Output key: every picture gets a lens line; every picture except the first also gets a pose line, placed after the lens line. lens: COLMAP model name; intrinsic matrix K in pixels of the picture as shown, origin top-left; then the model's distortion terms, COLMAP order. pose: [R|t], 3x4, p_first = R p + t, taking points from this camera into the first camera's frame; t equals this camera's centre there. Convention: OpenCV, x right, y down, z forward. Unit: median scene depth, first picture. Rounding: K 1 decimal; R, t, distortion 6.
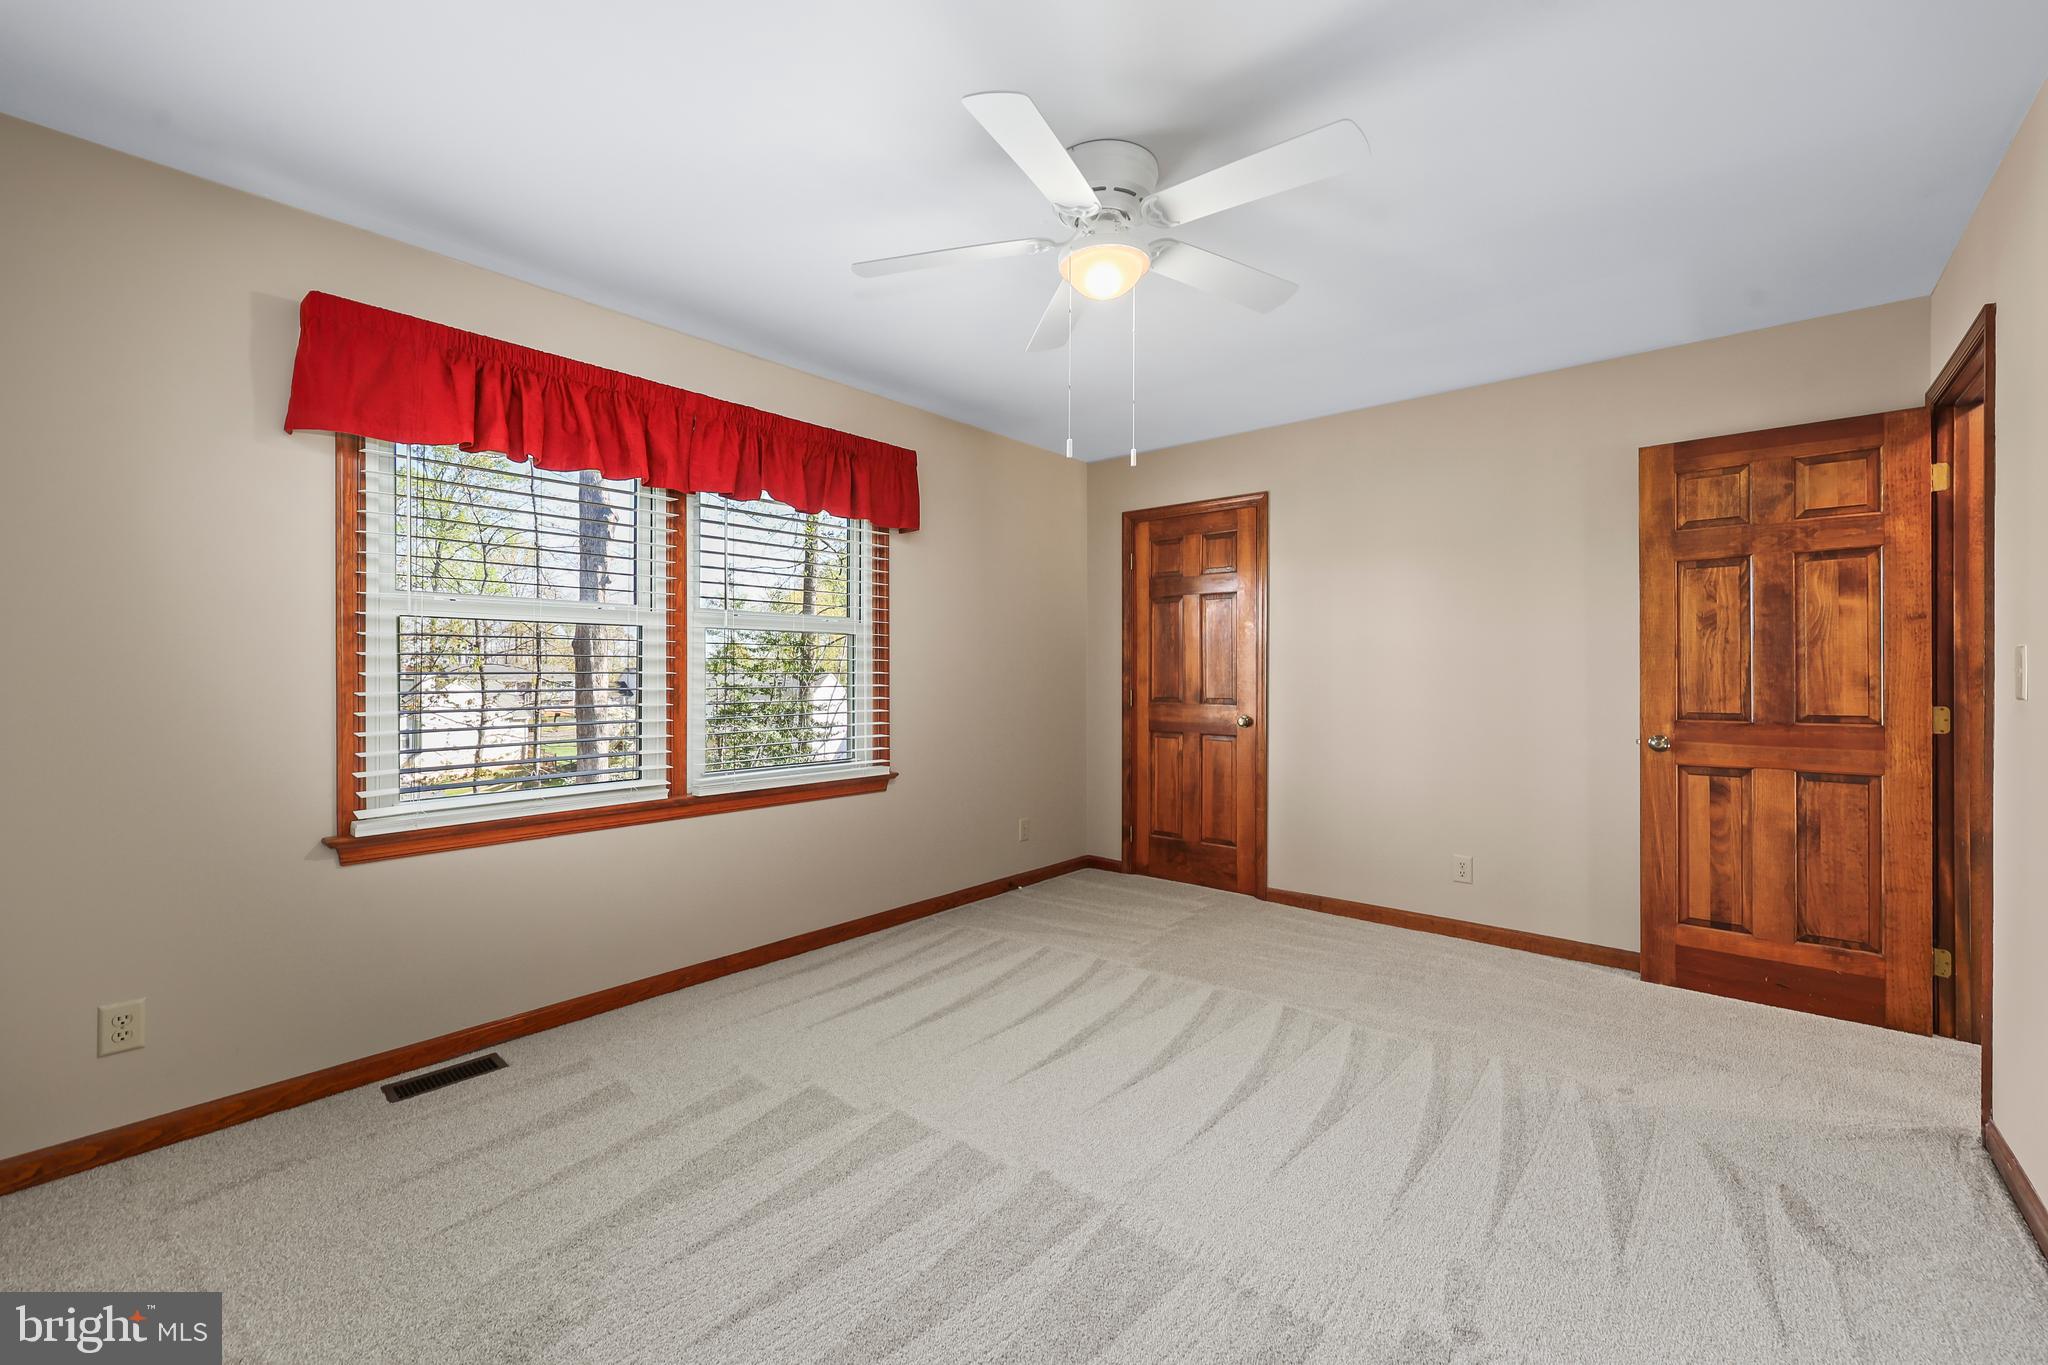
lens RADIAL K [[828.7, 0, 1042.6], [0, 828.7, 673.1], [0, 0, 1]] dist [0.000078, 0.000199]
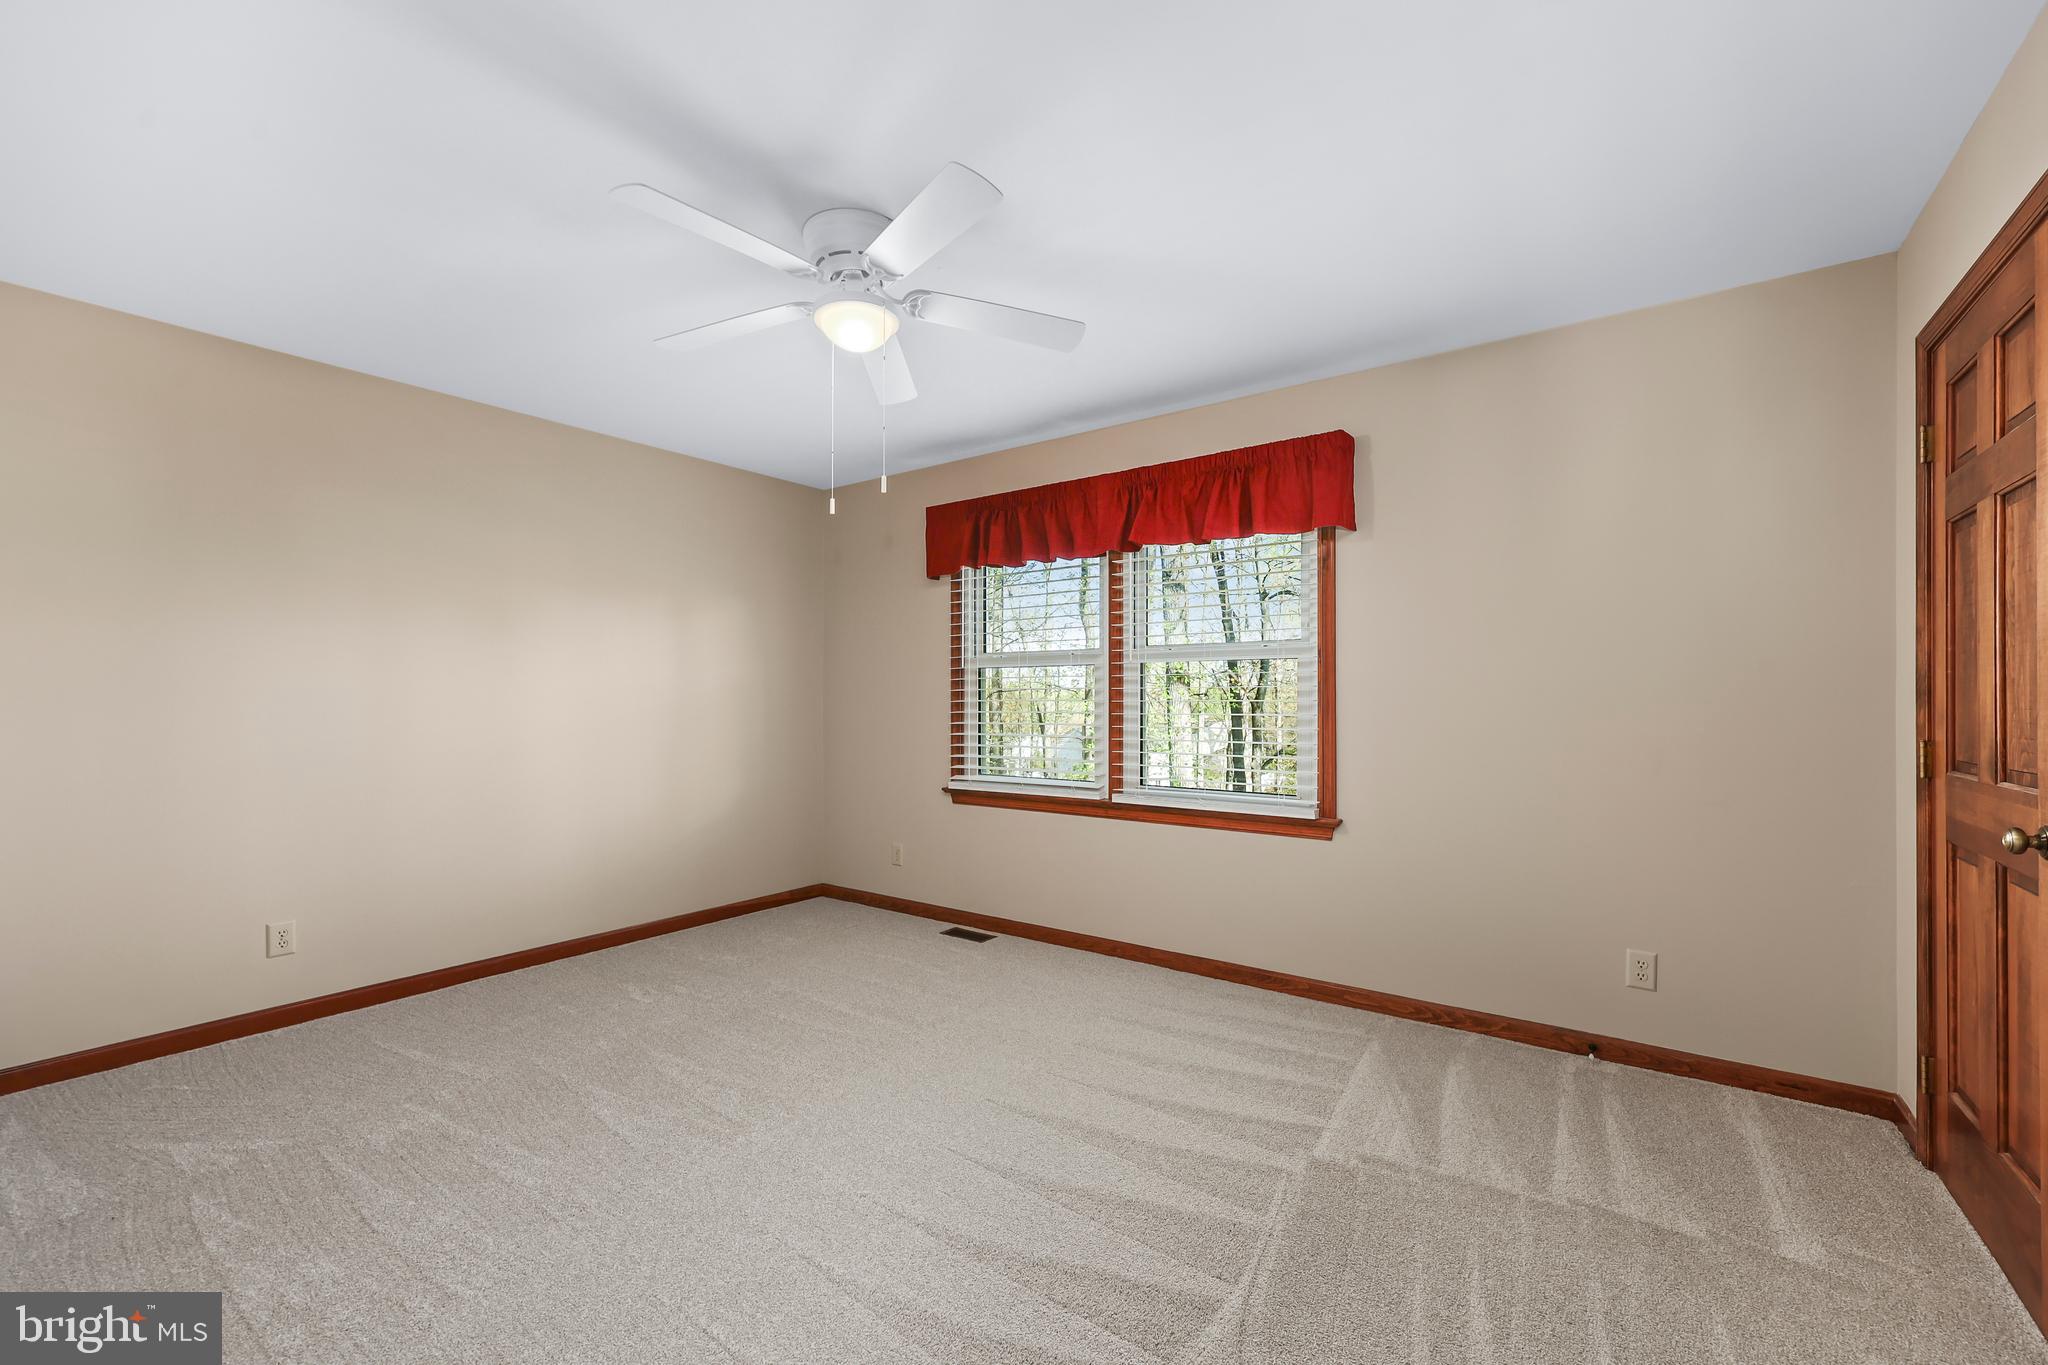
lens RADIAL K [[828.7, 0, 1032.5], [0, 828.7, 701.8], [0, 0, 1]] dist [0.000078, 0.000199]
pose [[0.074700, 0.001704, -0.997205, 0.660235], [-0.005769, 0.999983, 0.001276, -0.000706], [0.997189, 0.005657, 0.074709, 0.653820]]
